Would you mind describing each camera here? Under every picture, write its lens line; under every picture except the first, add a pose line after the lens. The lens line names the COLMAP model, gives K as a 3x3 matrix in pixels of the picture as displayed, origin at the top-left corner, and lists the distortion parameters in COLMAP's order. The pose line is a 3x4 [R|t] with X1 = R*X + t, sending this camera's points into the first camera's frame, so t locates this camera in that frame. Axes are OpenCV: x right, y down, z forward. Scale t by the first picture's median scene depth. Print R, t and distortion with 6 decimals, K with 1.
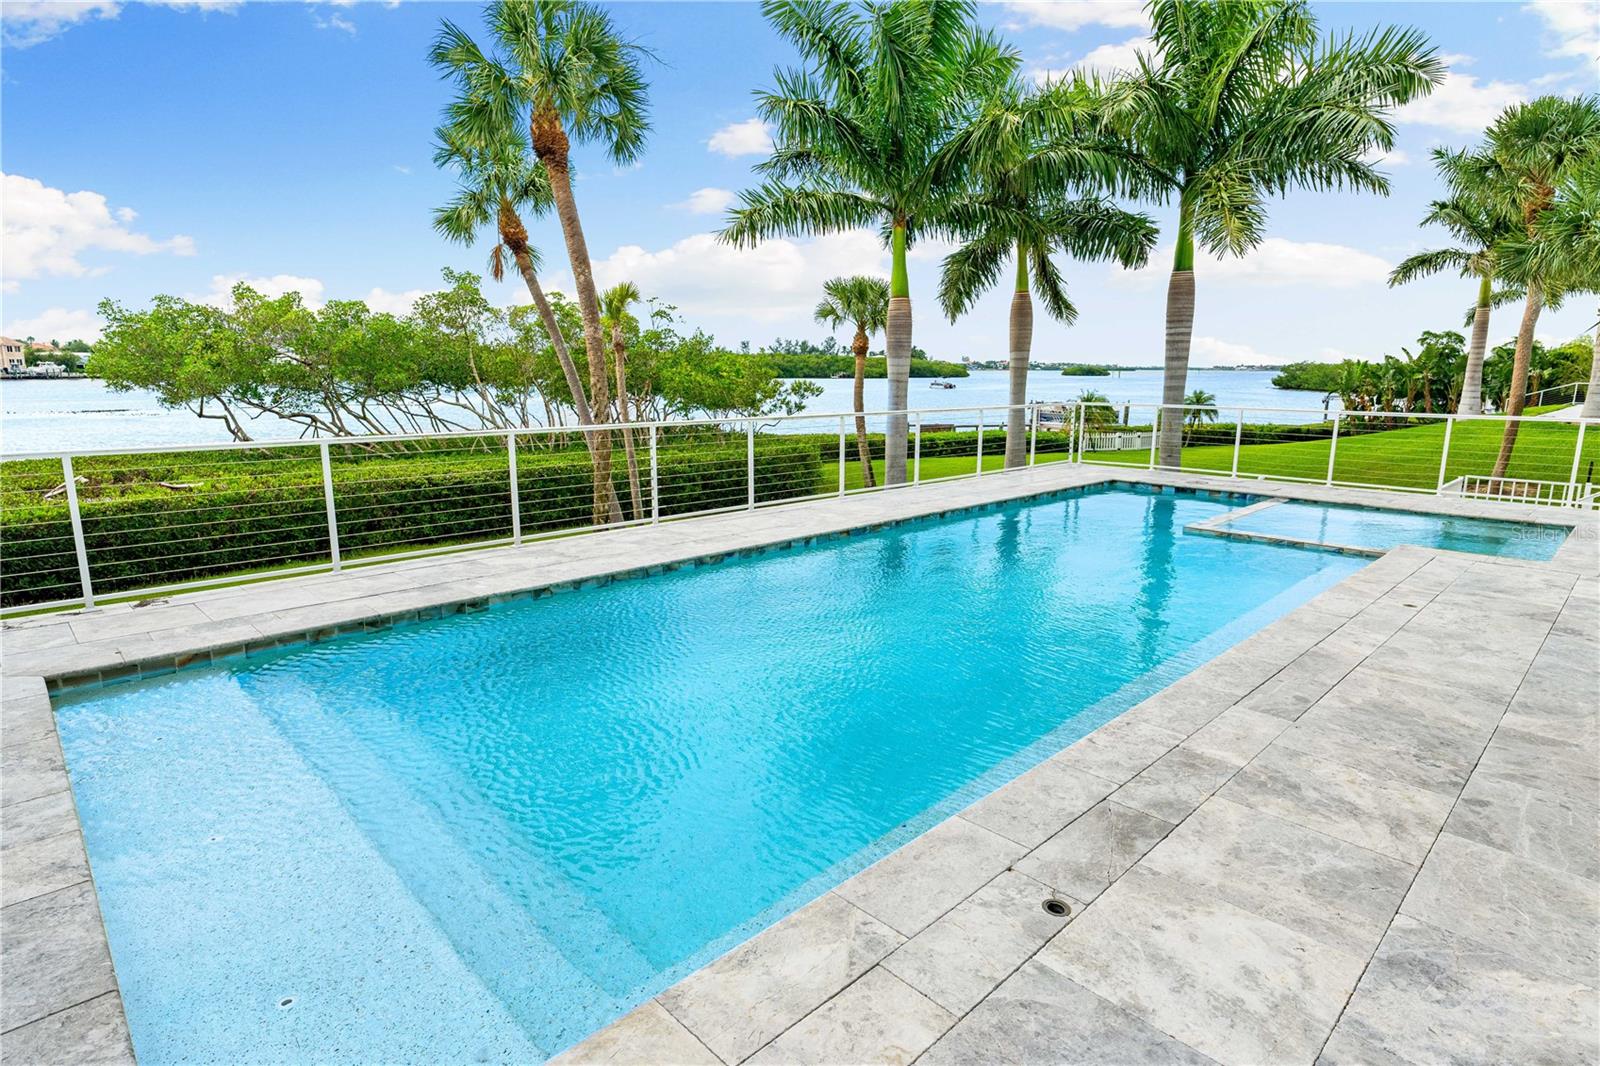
lens RADIAL K [[849.7, 0, 802.3], [0, 849.7, 537.1], [0, 0, 1]] dist [0.005931, -0.000102]
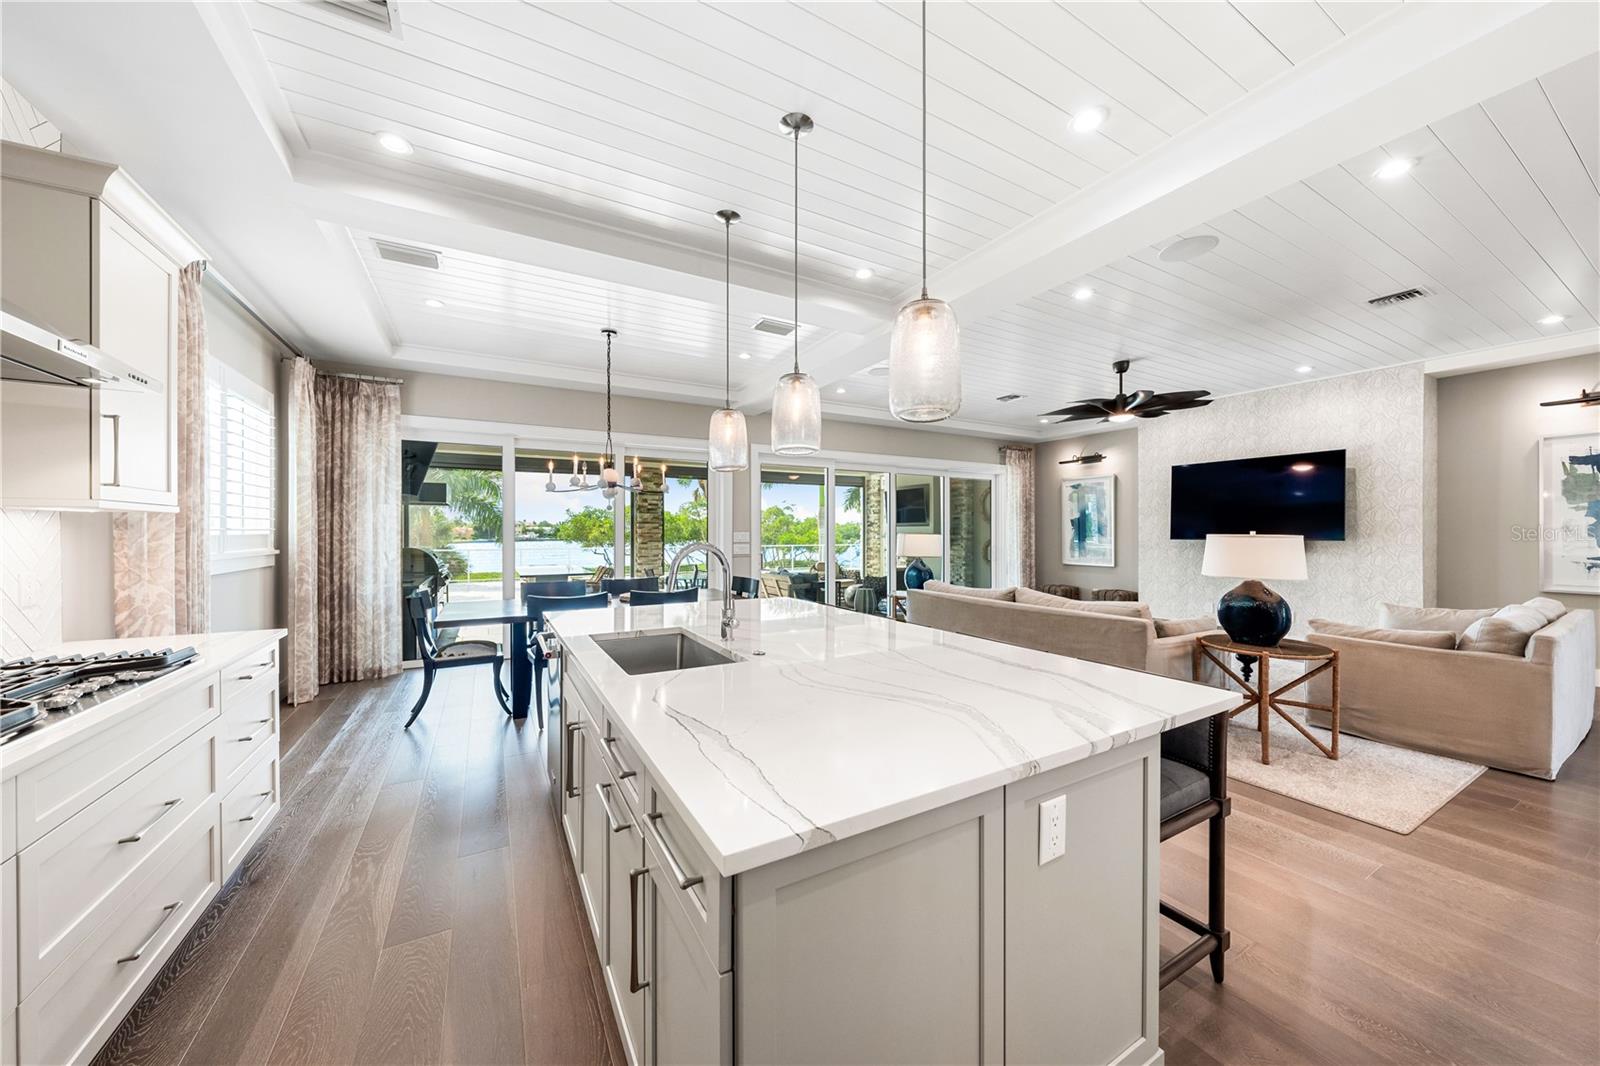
lens RADIAL K [[562.2, 0, 809.8], [0, 562.2, 533.2], [0, 0, 1]] dist [0.000261, 0.000002]
pose [[0.969399, -0.006860, -0.245396, 0.273040], [-0.040872, 0.981149, -0.188883, 0.077074], [0.242066, 0.193133, 0.950844, -0.375714]]
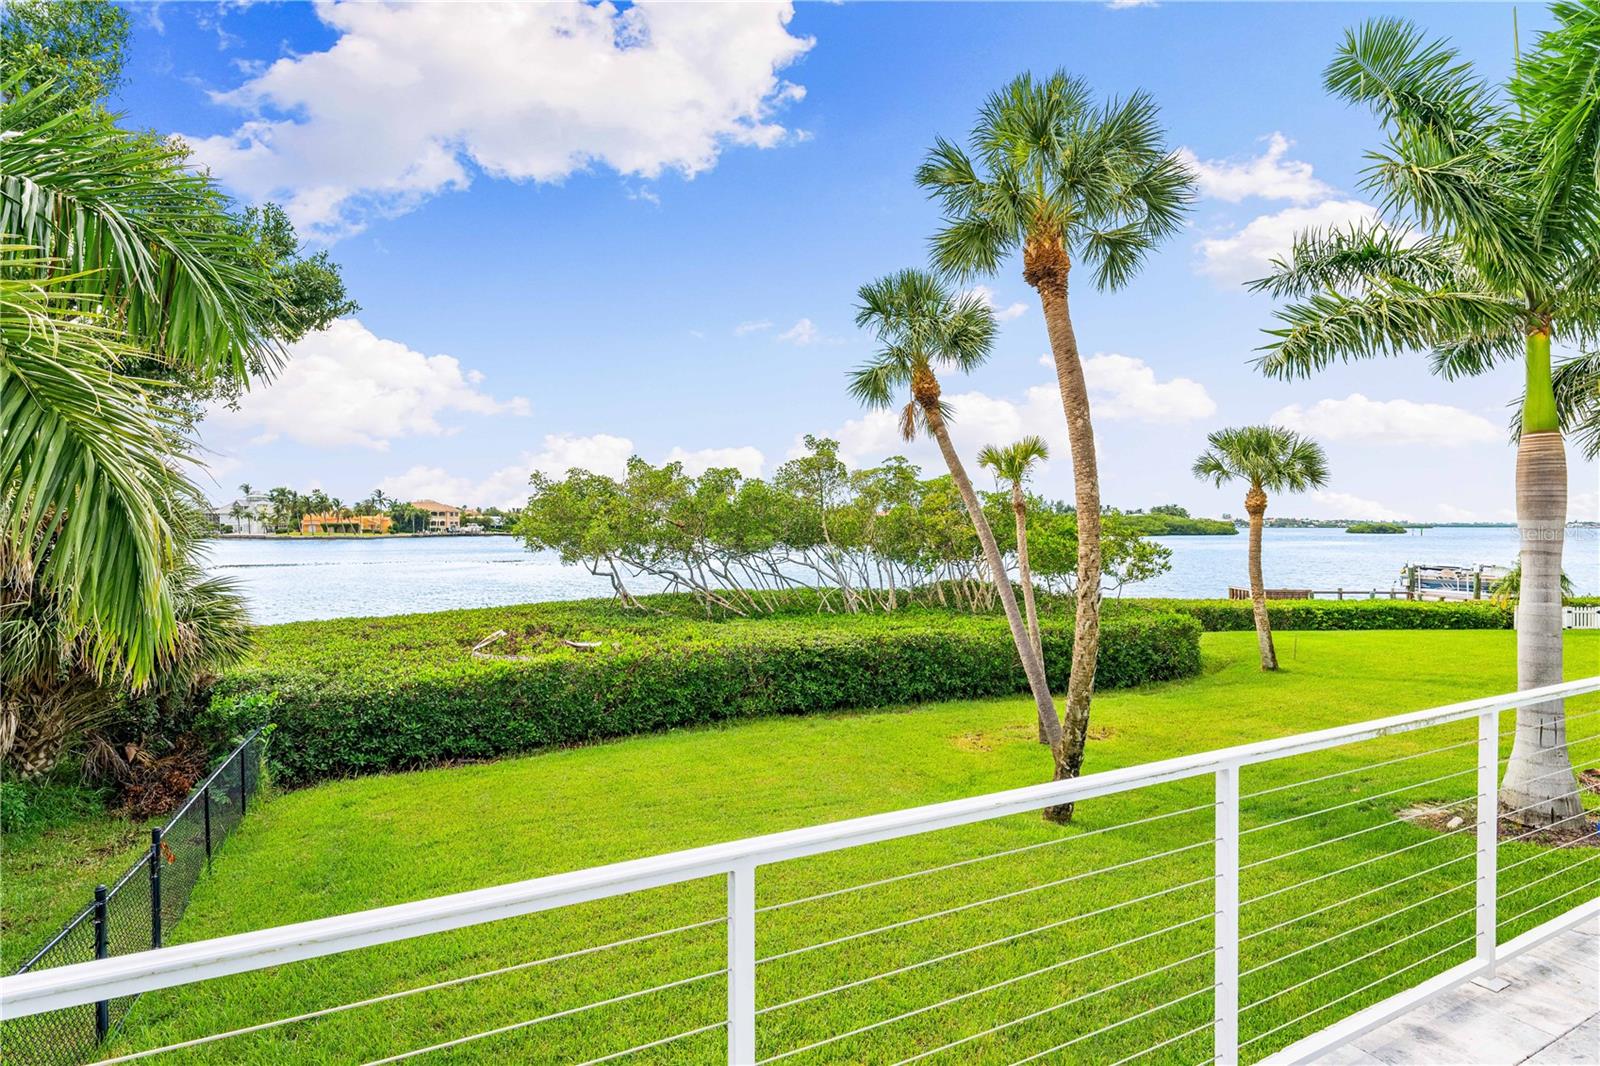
lens RADIAL K [[779.5, 0, 800.8], [0, 779.5, 531.6], [0, 0, 1]] dist [0.002446, -0.000376]
pose [[0.951200, 0.000254, -0.308575, -0.130767], [-0.058268, 0.982157, -0.178806, -0.028304], [0.303024, 0.188061, 0.934243, 0.122482]]
